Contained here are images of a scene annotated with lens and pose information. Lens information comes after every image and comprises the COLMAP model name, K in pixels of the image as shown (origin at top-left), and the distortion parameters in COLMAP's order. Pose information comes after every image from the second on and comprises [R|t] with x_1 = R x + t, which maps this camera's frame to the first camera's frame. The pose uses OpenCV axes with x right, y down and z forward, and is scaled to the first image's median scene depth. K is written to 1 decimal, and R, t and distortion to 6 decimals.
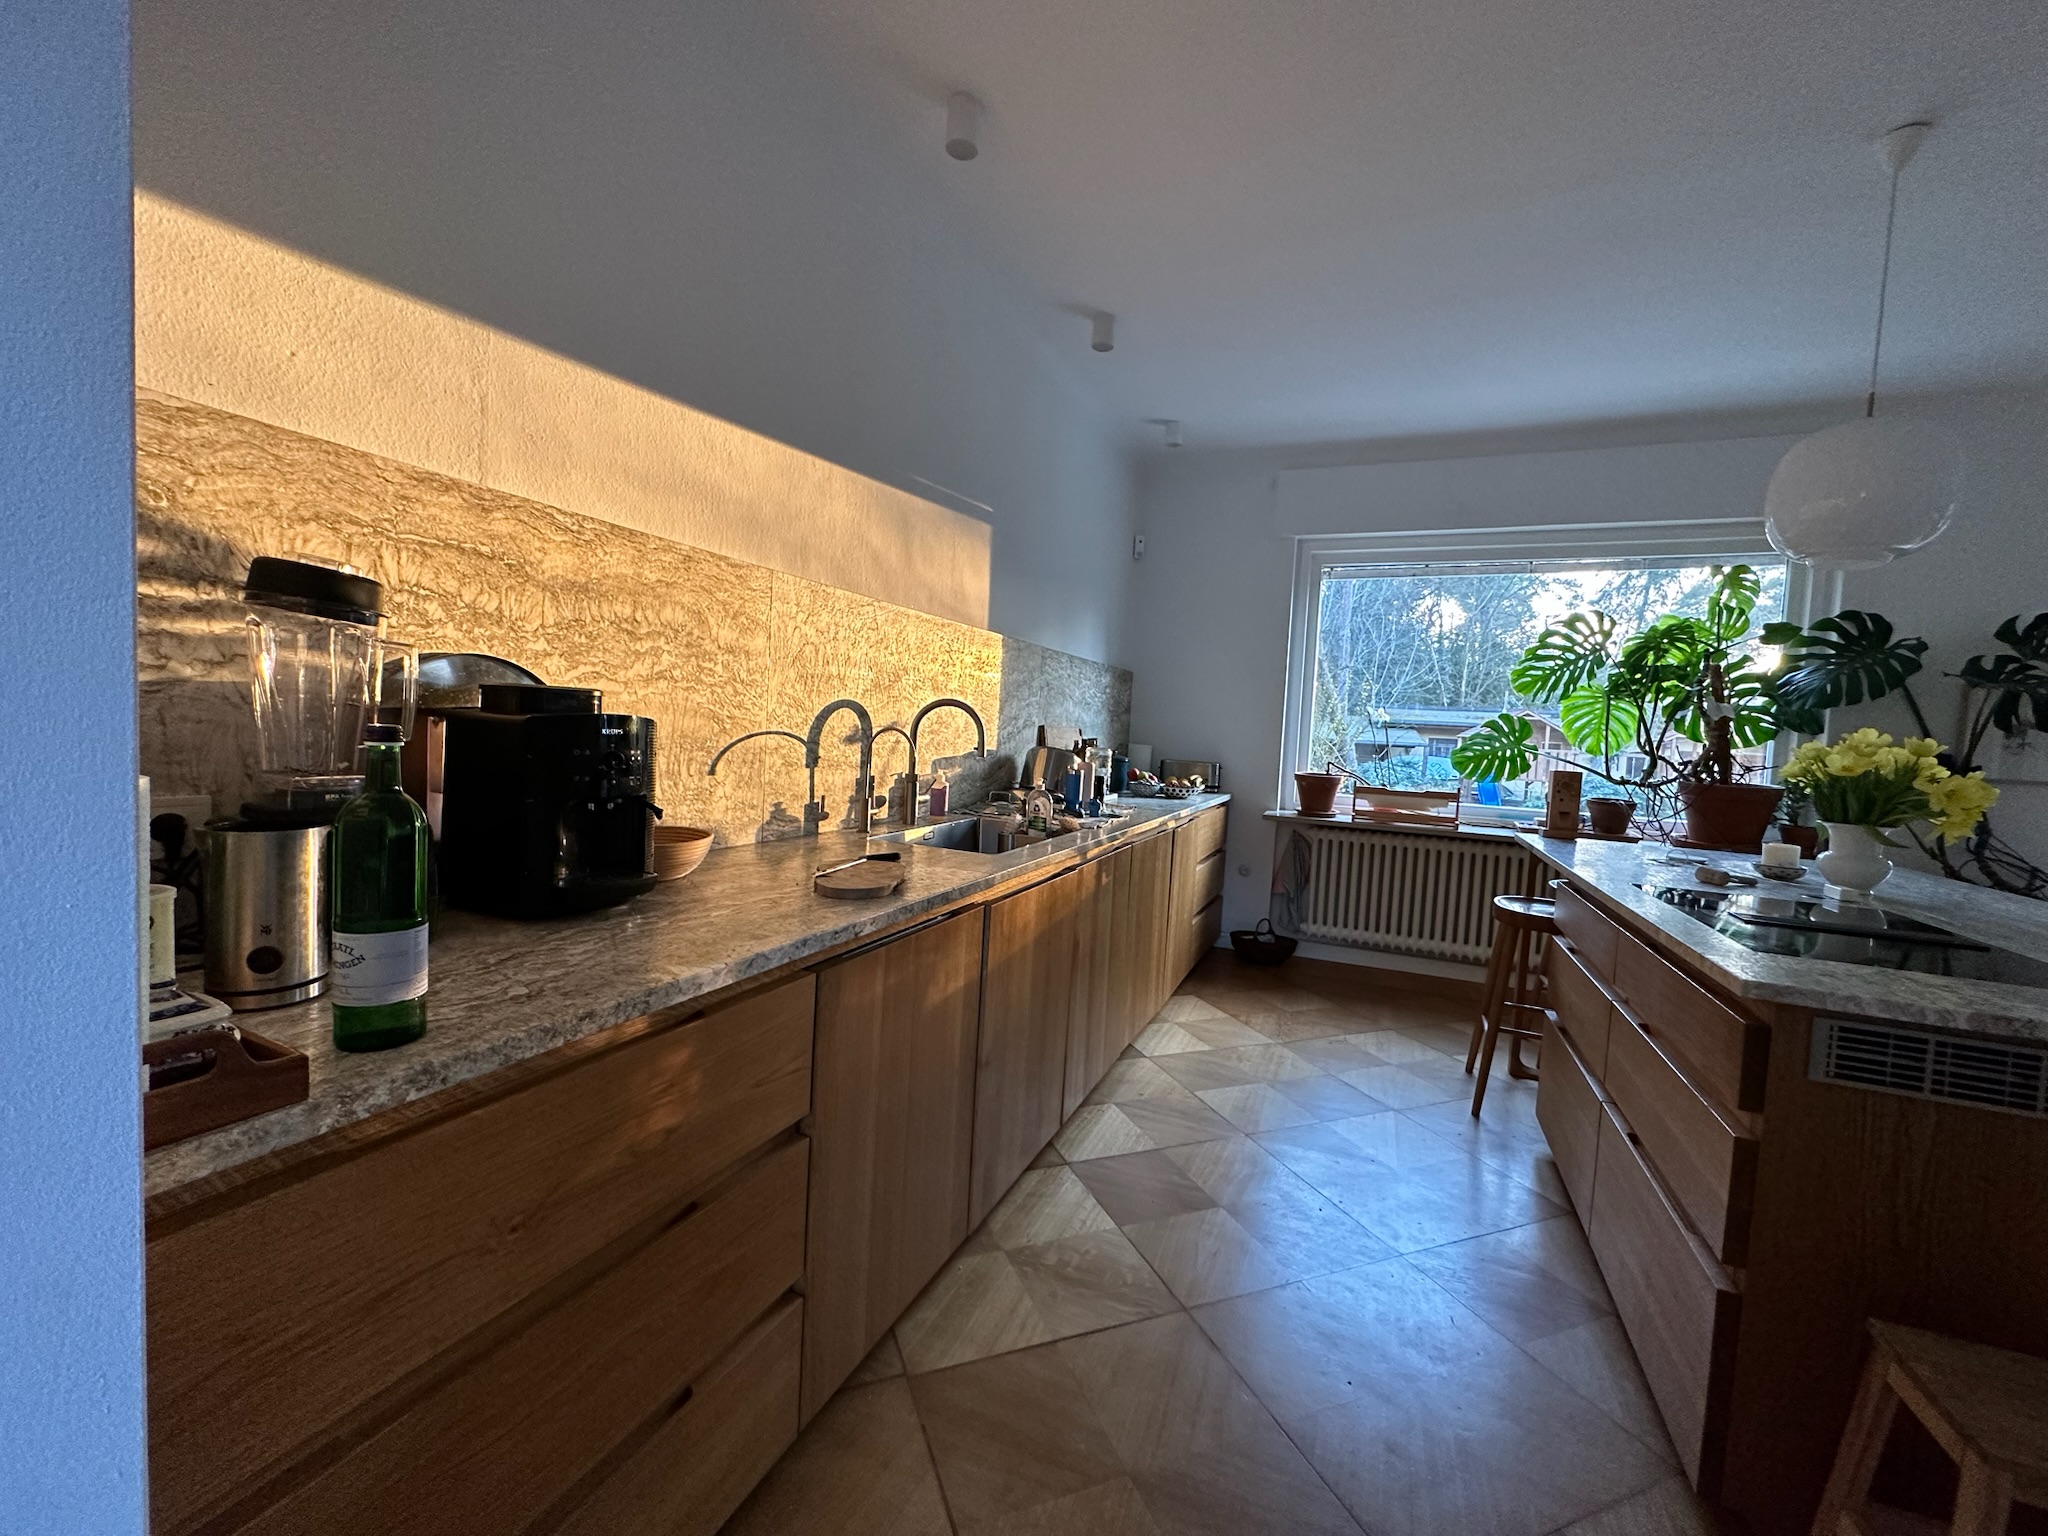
lens RADIAL K [[821.0, 0, 1023.5], [0, 821.0, 768.6], [0, 0, 1]] dist [0.000634, 0.000047]
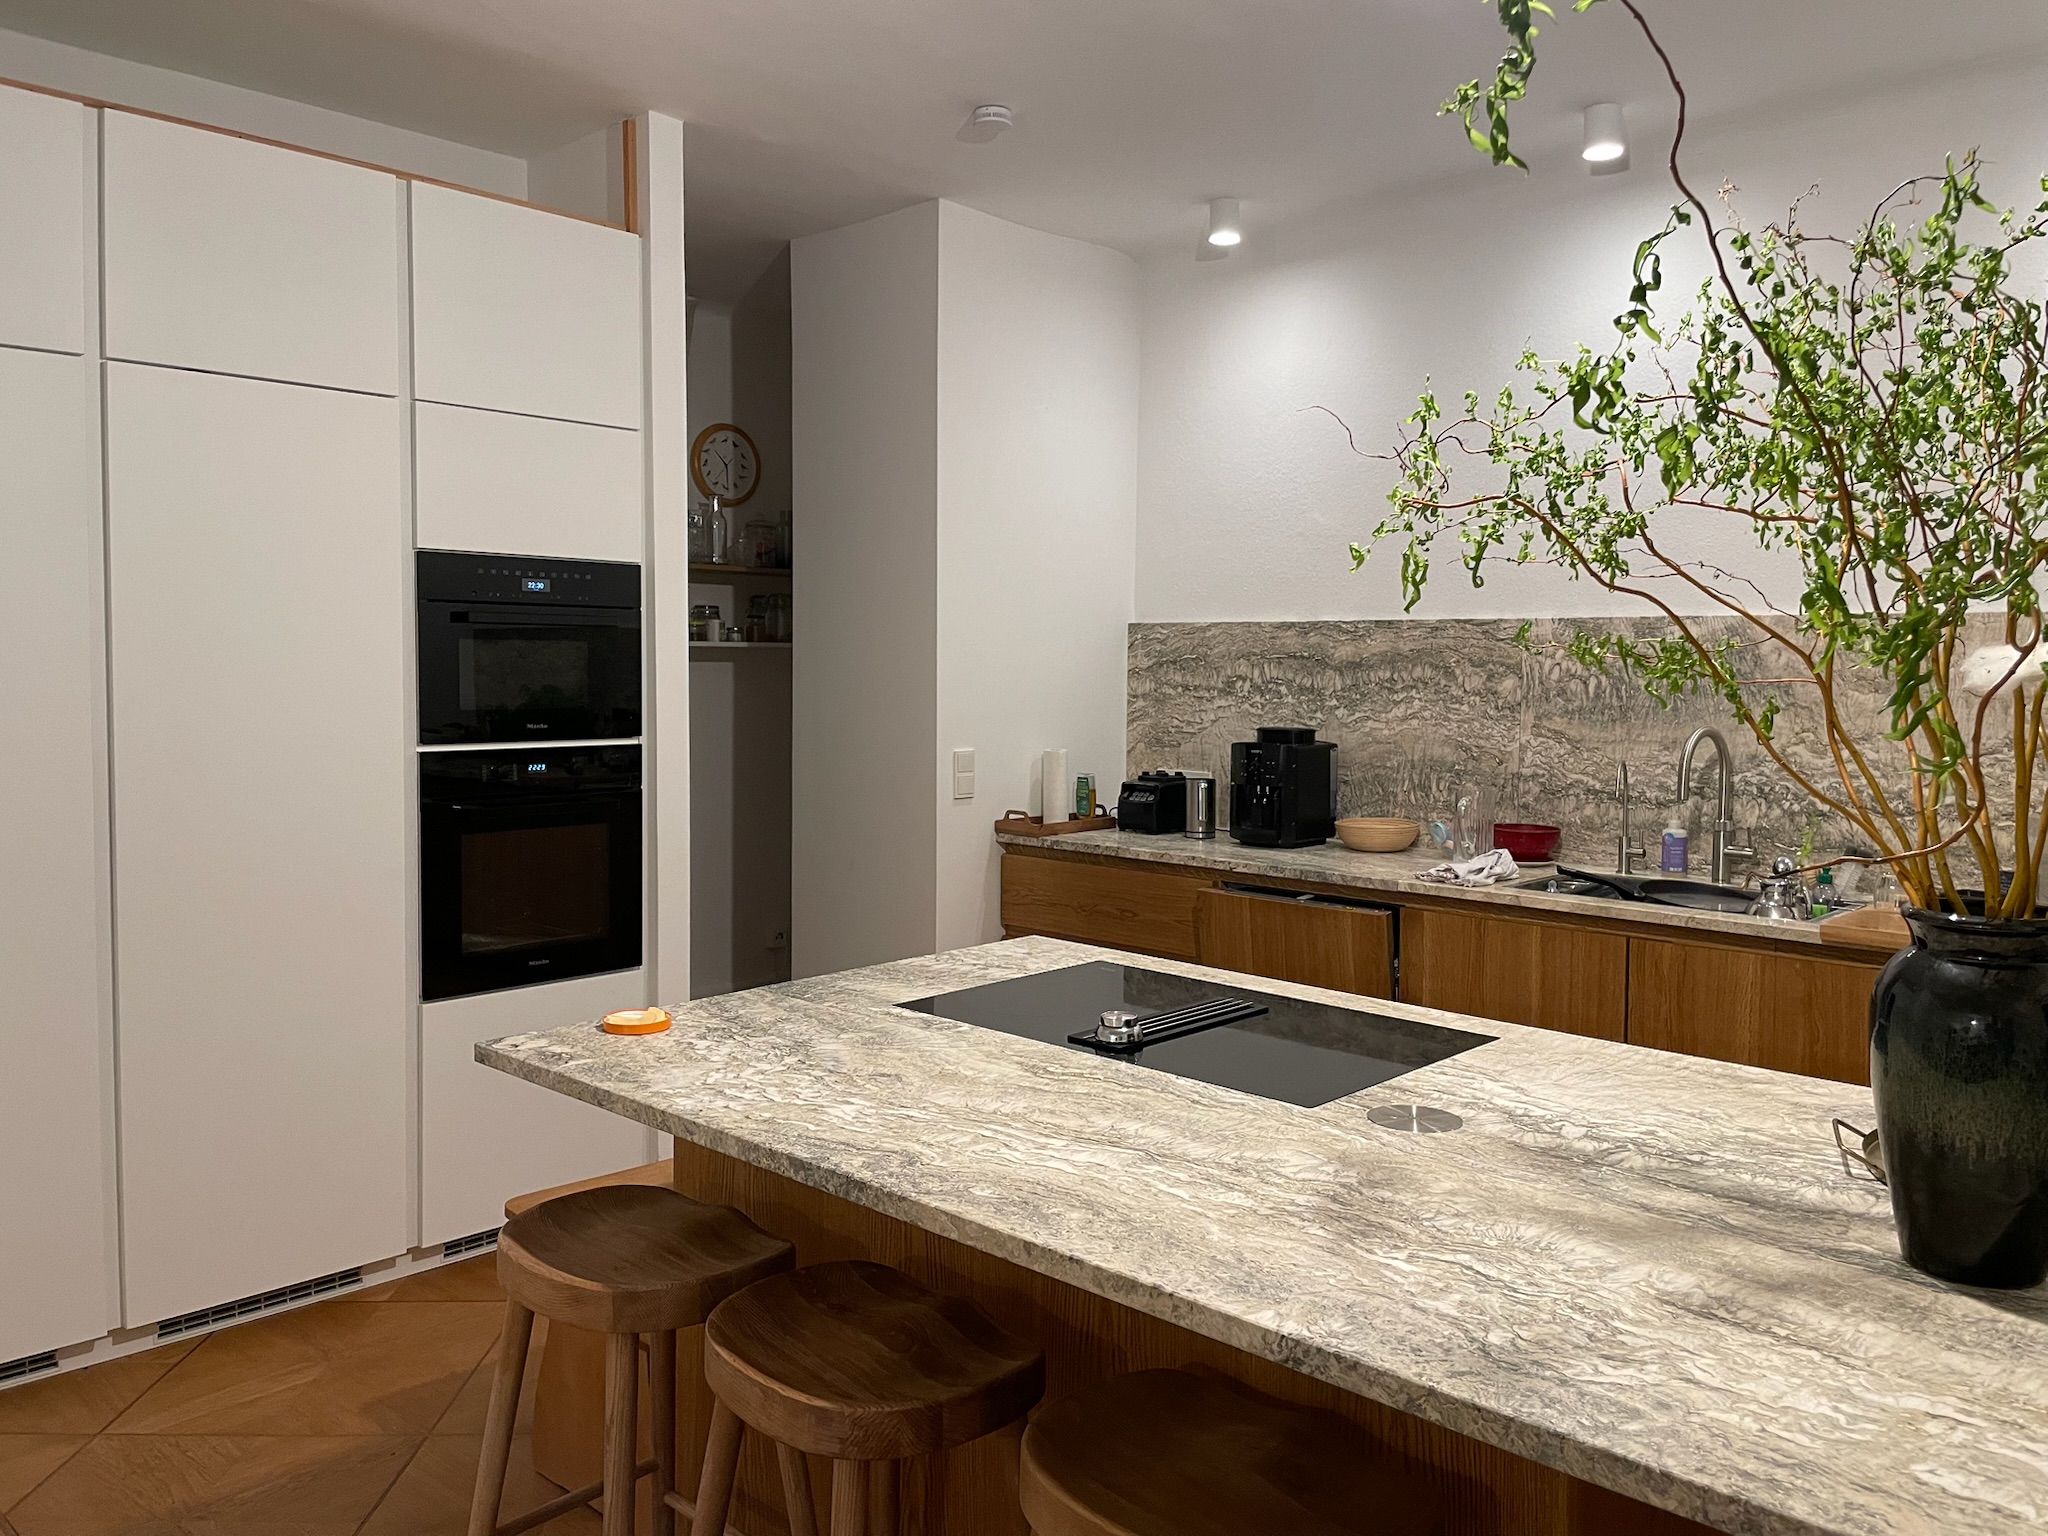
lens RADIAL K [[1547.1, 0, 1024.2], [0, 1547.1, 764.0], [0, 0, 1]] dist [-0.000268, -0.000057]
pose [[-0.347682, 0.009172, -0.937568, 2.438068], [-0.077411, 0.996257, 0.038453, -0.087817], [0.934411, 0.085948, -0.345671, 1.392499]]
